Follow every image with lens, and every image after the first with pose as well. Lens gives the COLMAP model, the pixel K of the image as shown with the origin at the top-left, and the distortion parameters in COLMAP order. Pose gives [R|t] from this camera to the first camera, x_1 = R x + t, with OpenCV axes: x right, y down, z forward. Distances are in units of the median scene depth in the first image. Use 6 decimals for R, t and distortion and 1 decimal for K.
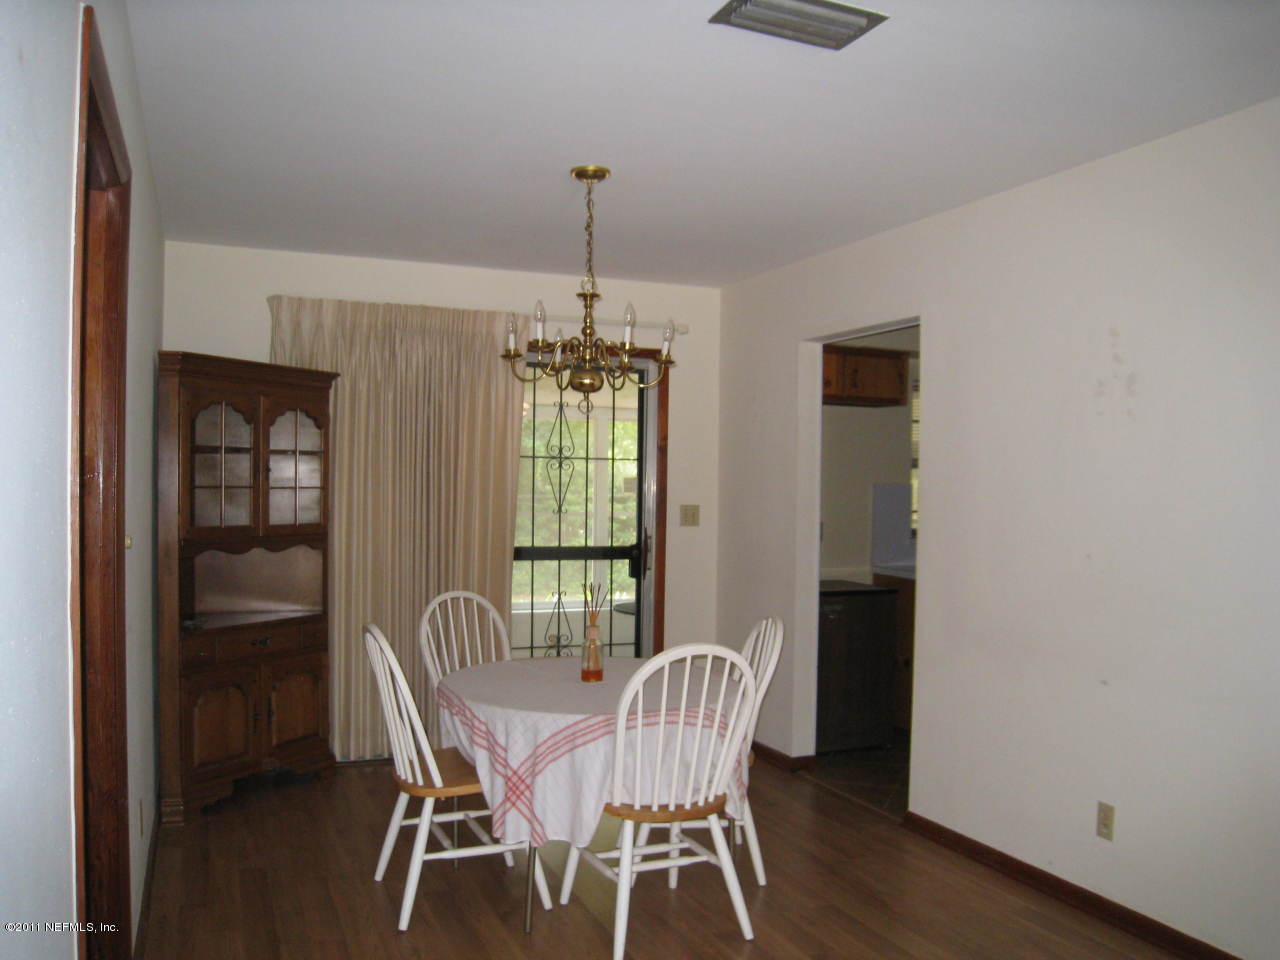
lens RADIAL K [[1022.7, 0, 640.4], [0, 1022.7, 500.3], [0, 0, 1]] dist [0.005257, -0.118289]
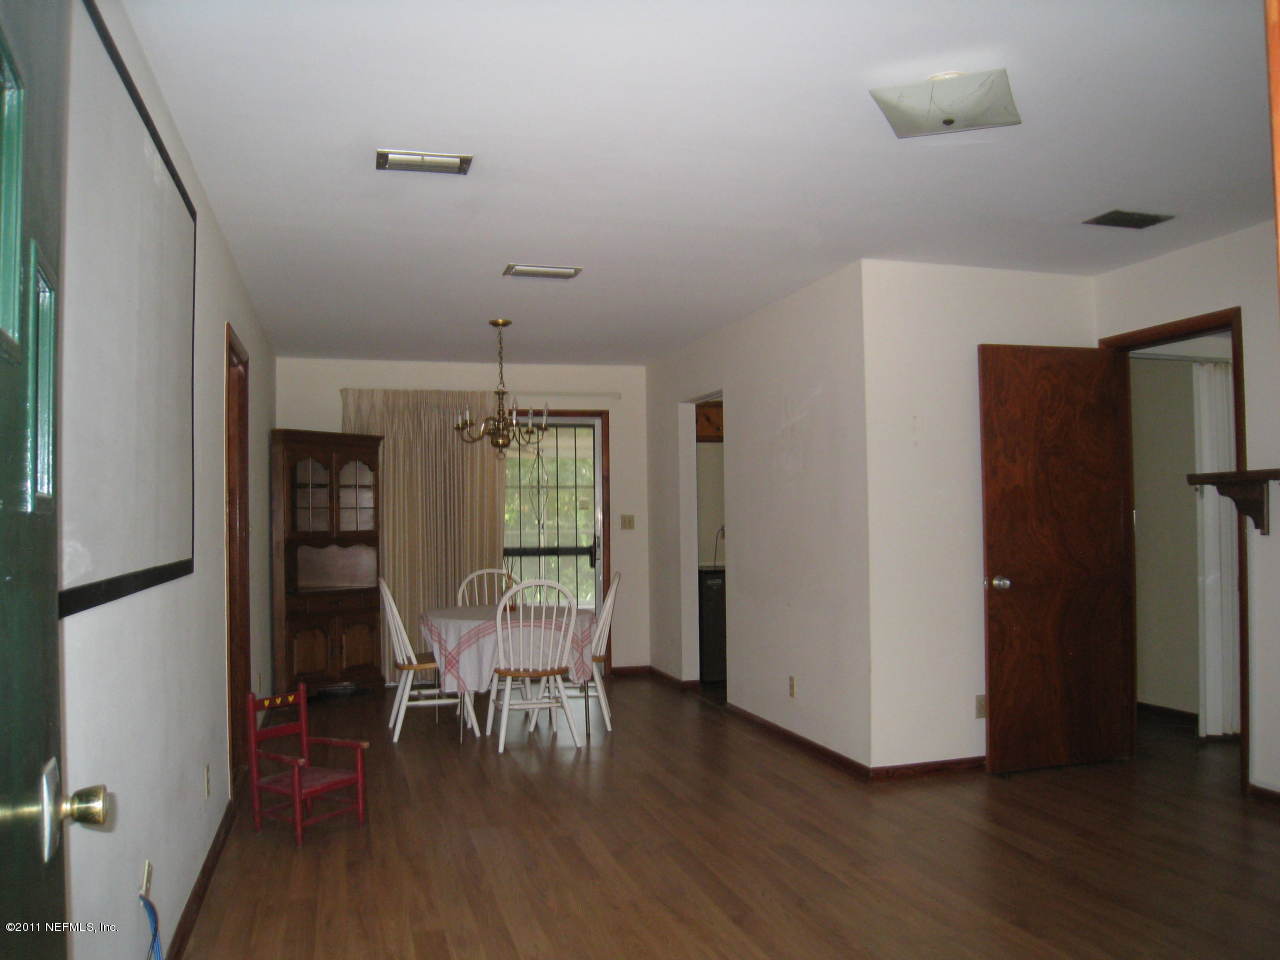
lens RADIAL K [[1022.7, 0, 640.4], [0, 1022.7, 500.3], [0, 0, 1]] dist [0.005257, -0.118289]
pose [[0.992294, -0.023754, -0.121610, 0.311463], [0.019909, 0.999266, -0.032736, 0.037650], [0.122298, 0.030063, 0.992038, -0.560212]]
